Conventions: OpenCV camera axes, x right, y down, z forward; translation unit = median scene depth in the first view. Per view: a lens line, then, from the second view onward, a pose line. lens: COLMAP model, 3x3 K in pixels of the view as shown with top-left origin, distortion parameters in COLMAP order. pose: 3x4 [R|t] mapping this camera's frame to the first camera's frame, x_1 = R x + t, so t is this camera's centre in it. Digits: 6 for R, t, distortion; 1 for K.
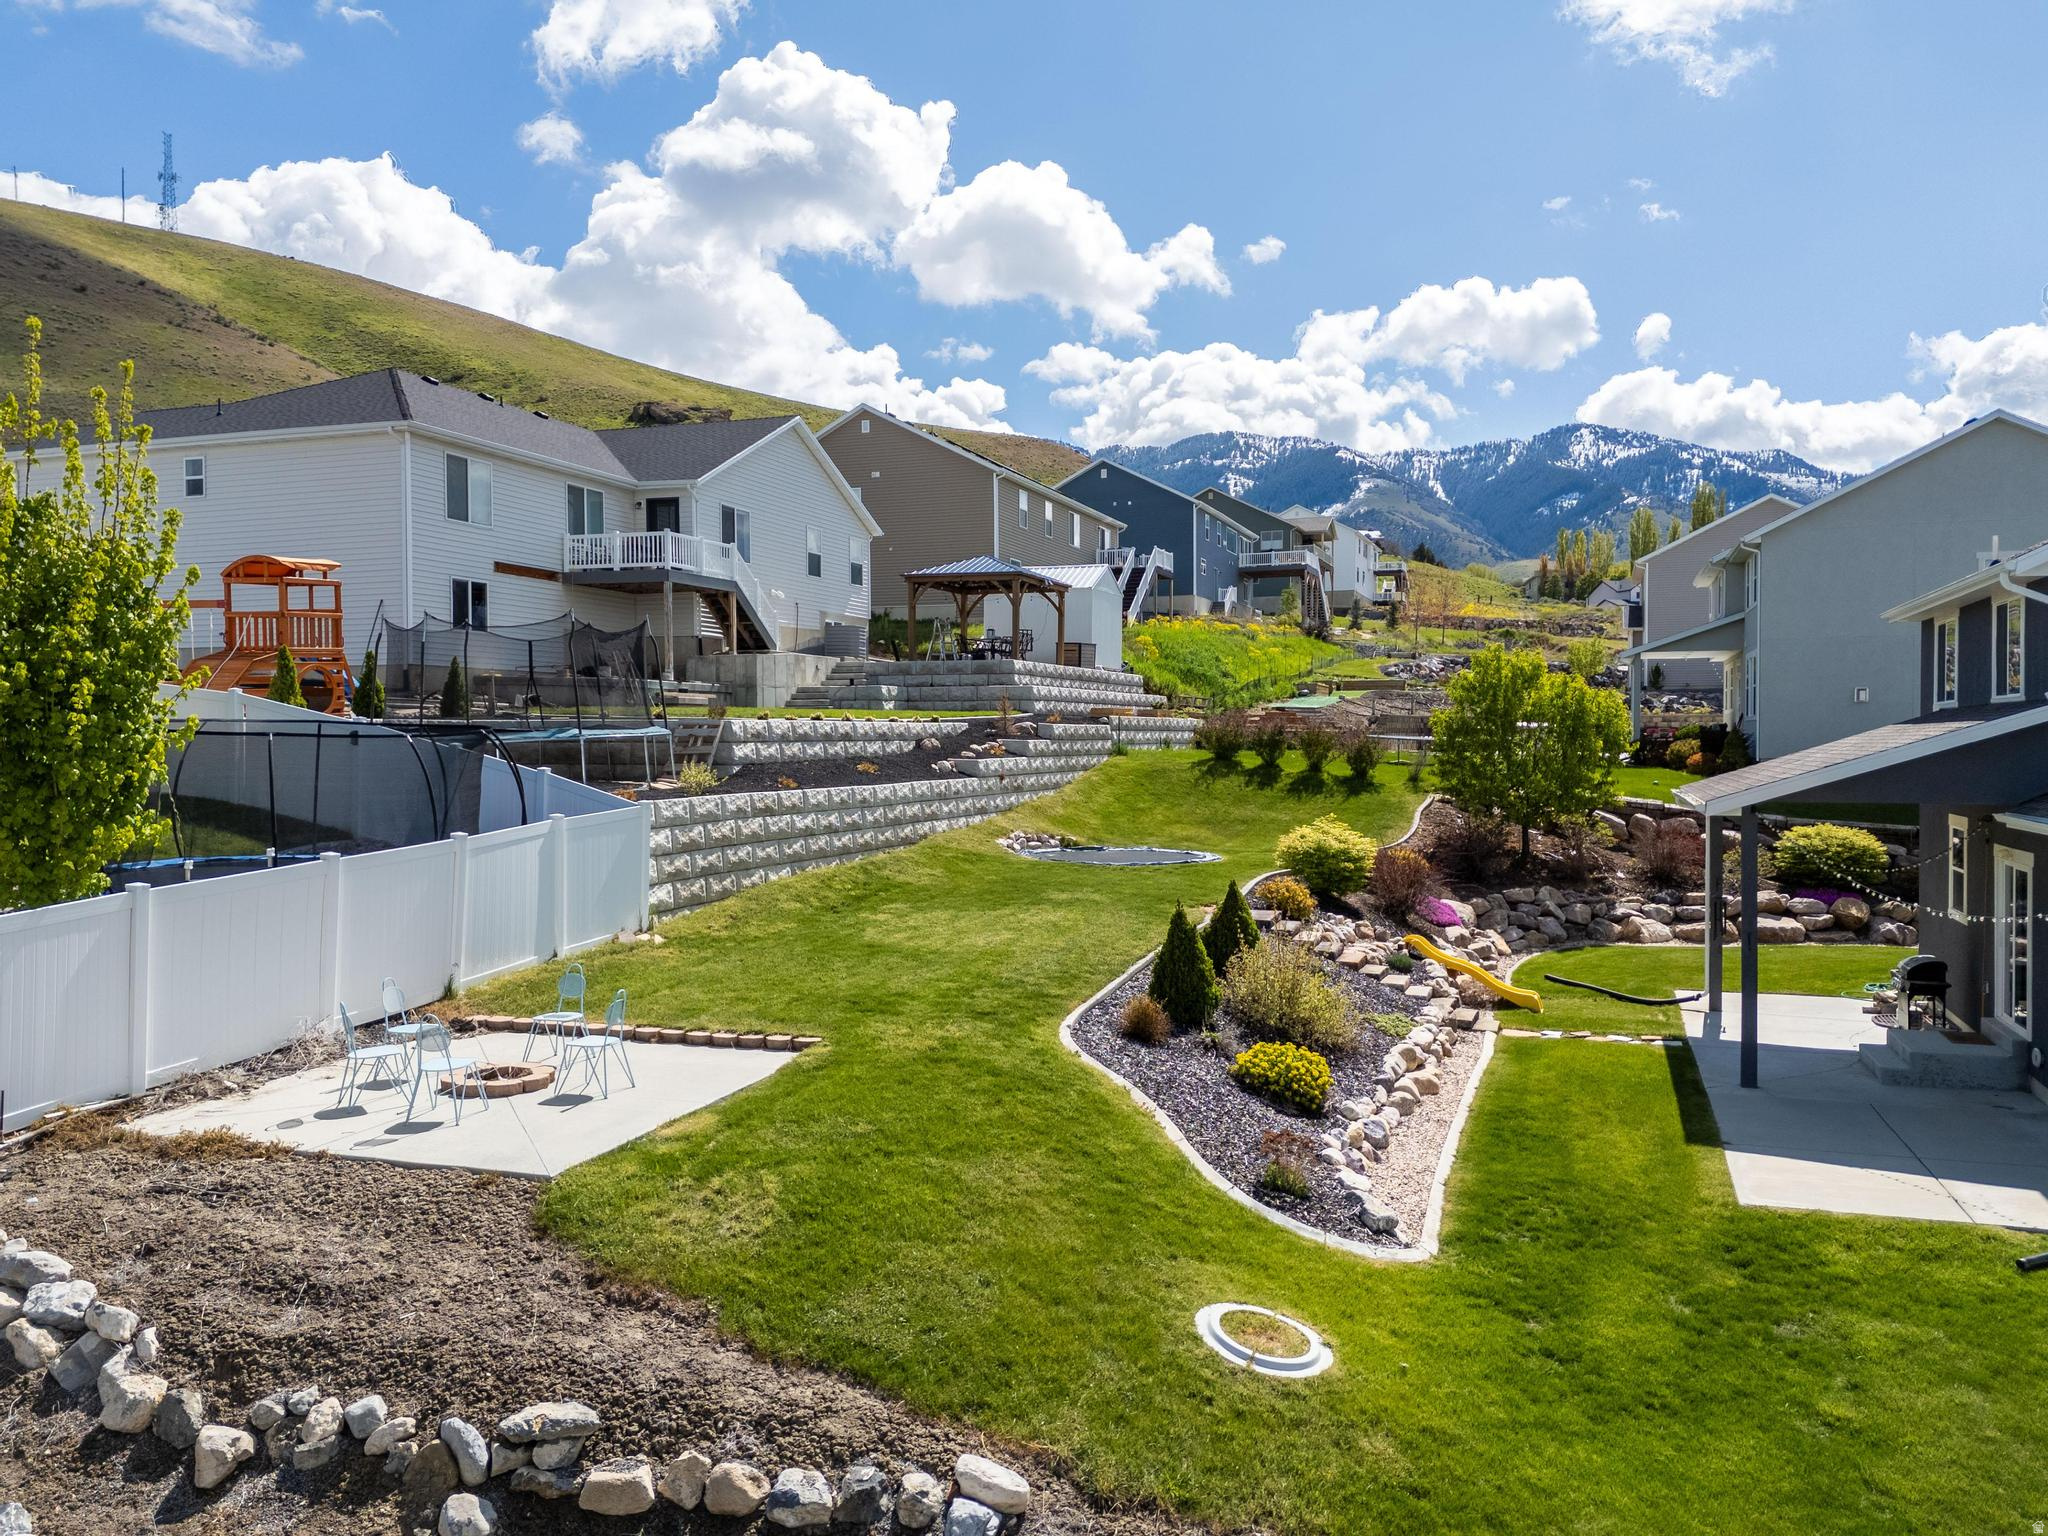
lens RADIAL K [[1498.8, 0, 1040.5], [0, 1498.8, 775.2], [0, 0, 1]] dist [0.093674, -0.088747]
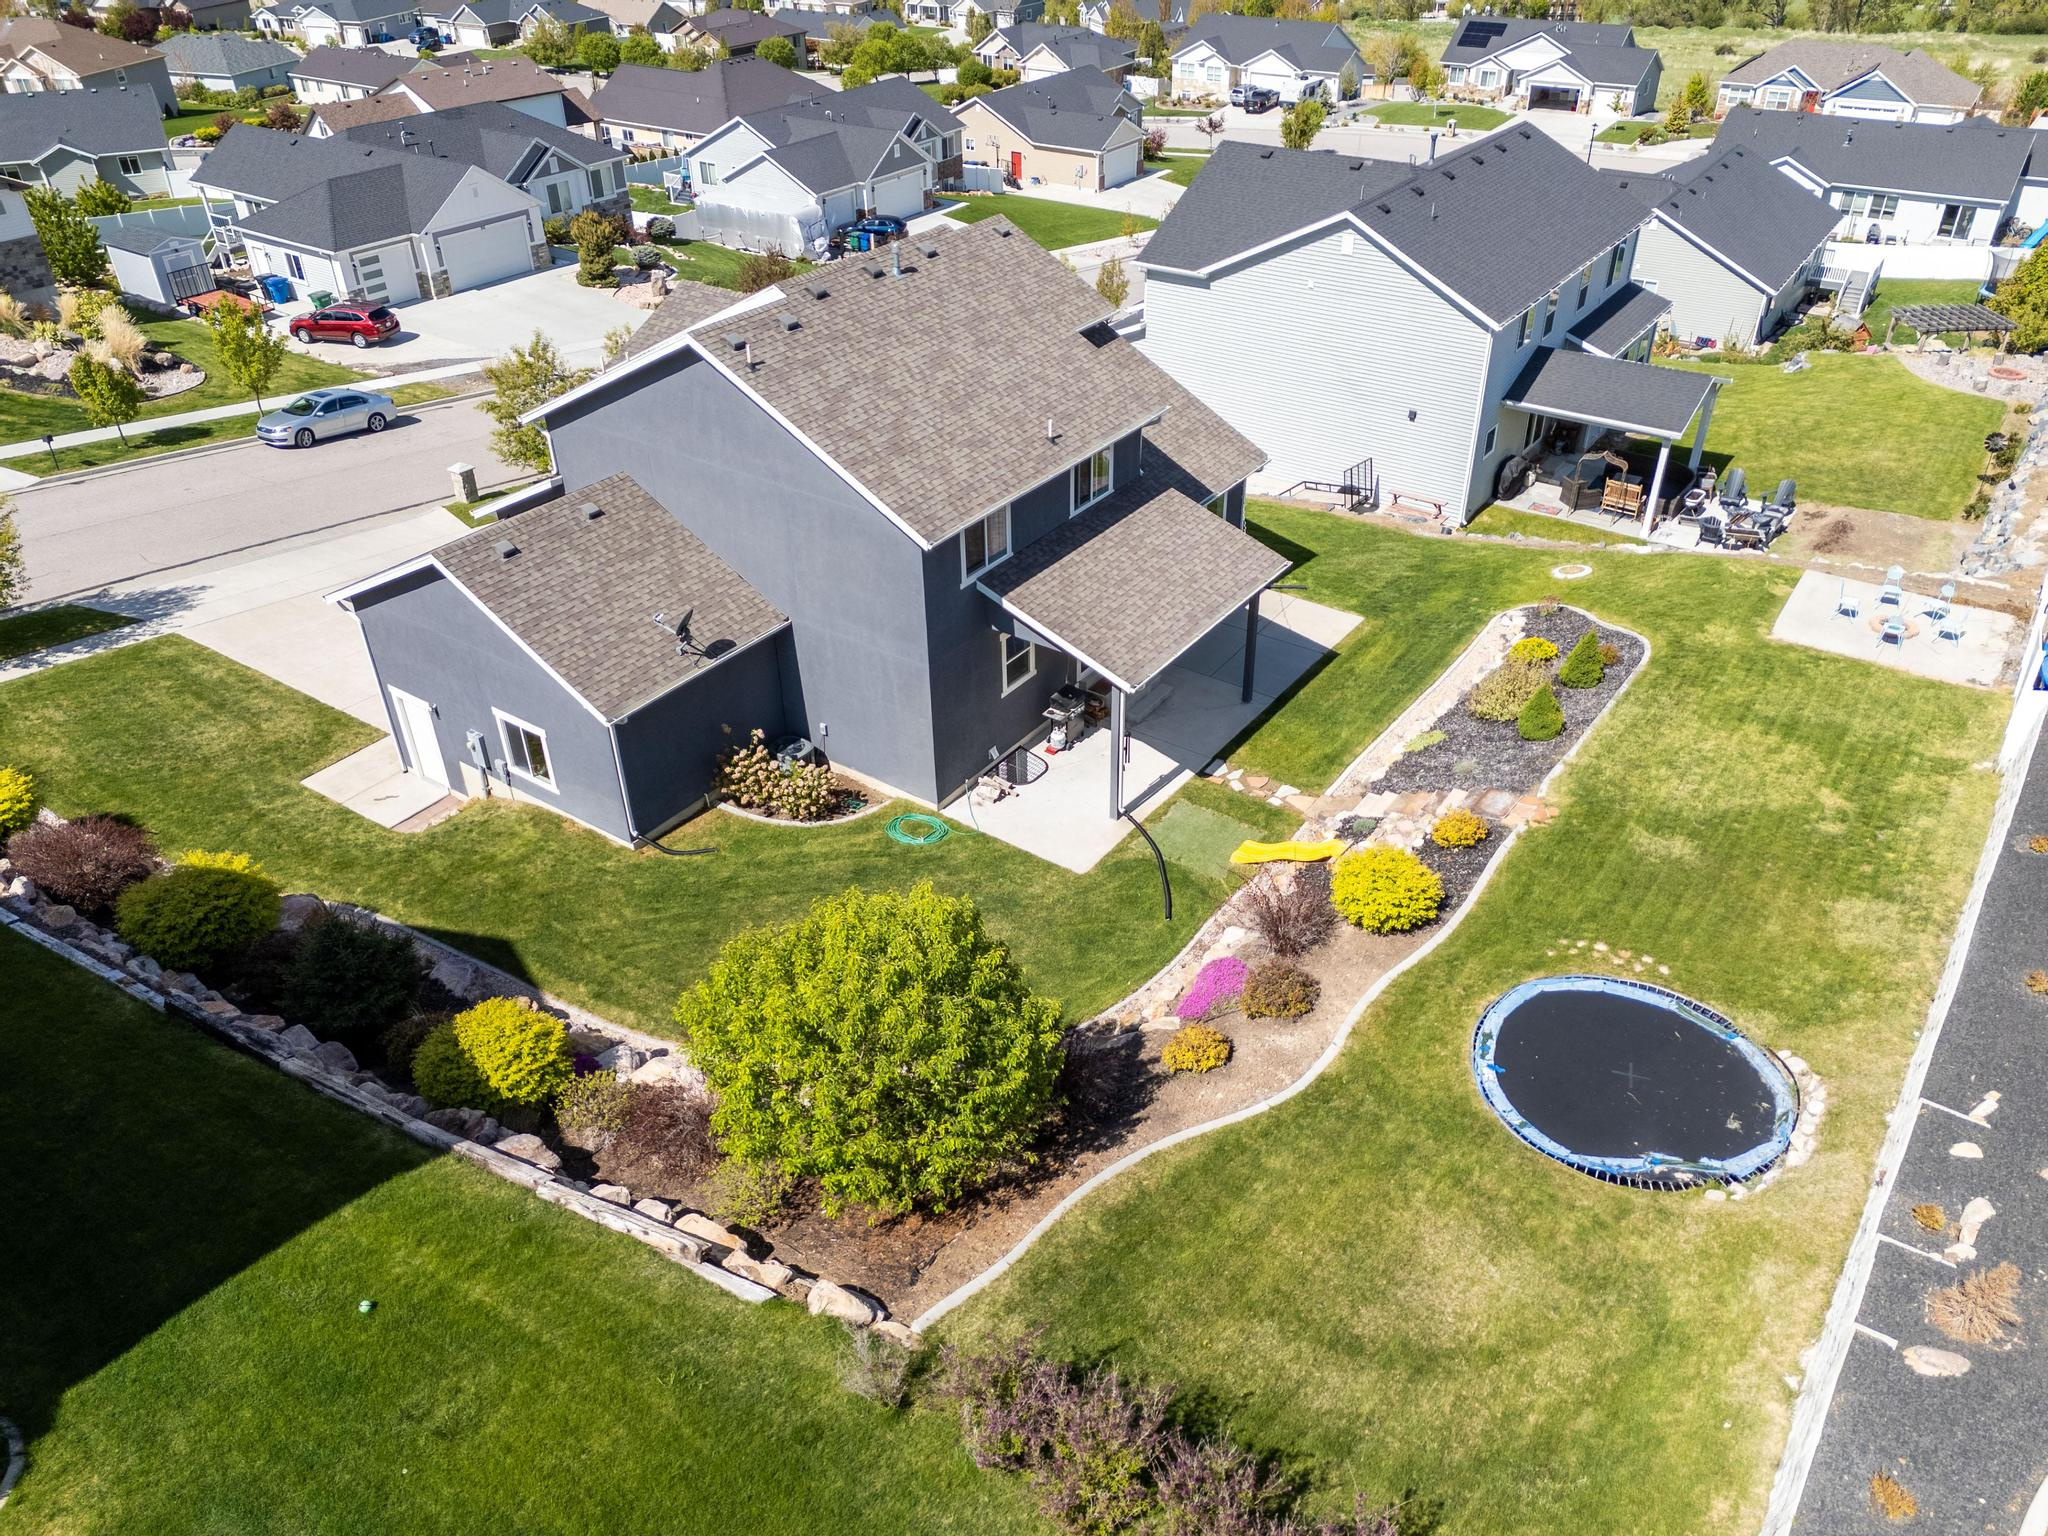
lens RADIAL K [[1488.0, 0, 1041.0], [0, 1488.0, 759.4], [0, 0, 1]] dist [0.060935, -0.040551]
pose [[-0.965988, -0.132691, 0.221947, 0.230506], [0.018542, 0.820552, 0.571270, -0.598108], [-0.257922, 0.555956, -0.790183, 1.961063]]
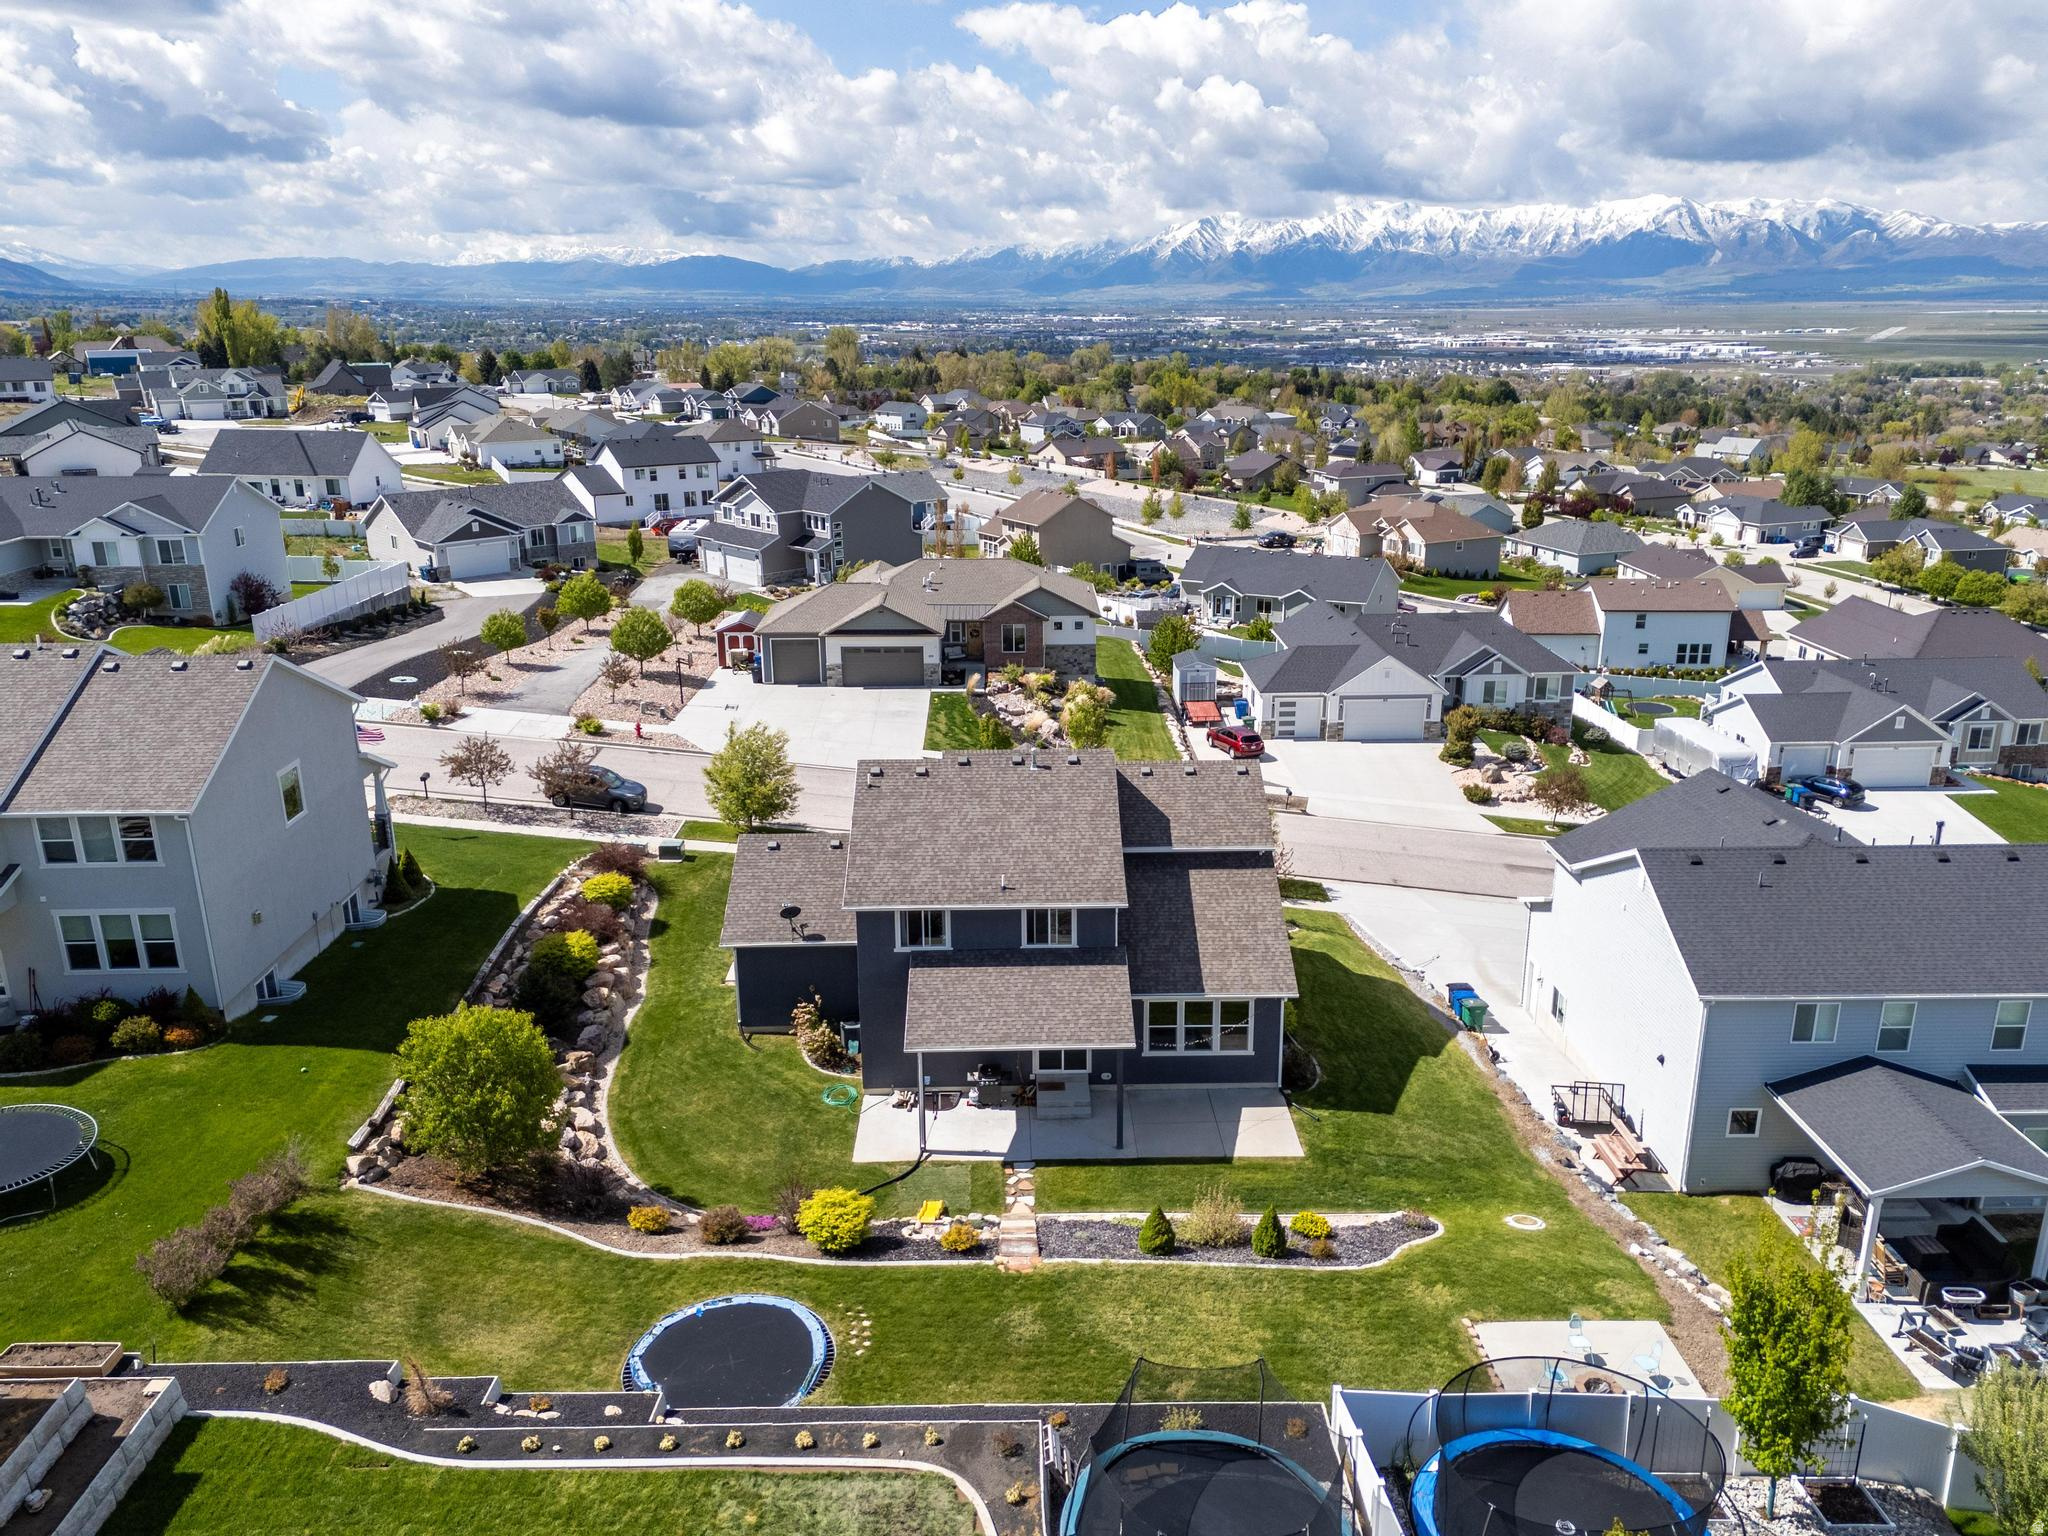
lens RADIAL K [[1499.2, 0, 1049.2], [0, 1499.2, 758.4], [0, 0, 1]] dist [0.091028, -0.094769]
pose [[-0.367766, -0.270290, 0.889771, -1.053372], [0.025054, 0.953599, 0.300035, -0.805445], [-0.929581, 0.132635, -0.343929, 1.398165]]
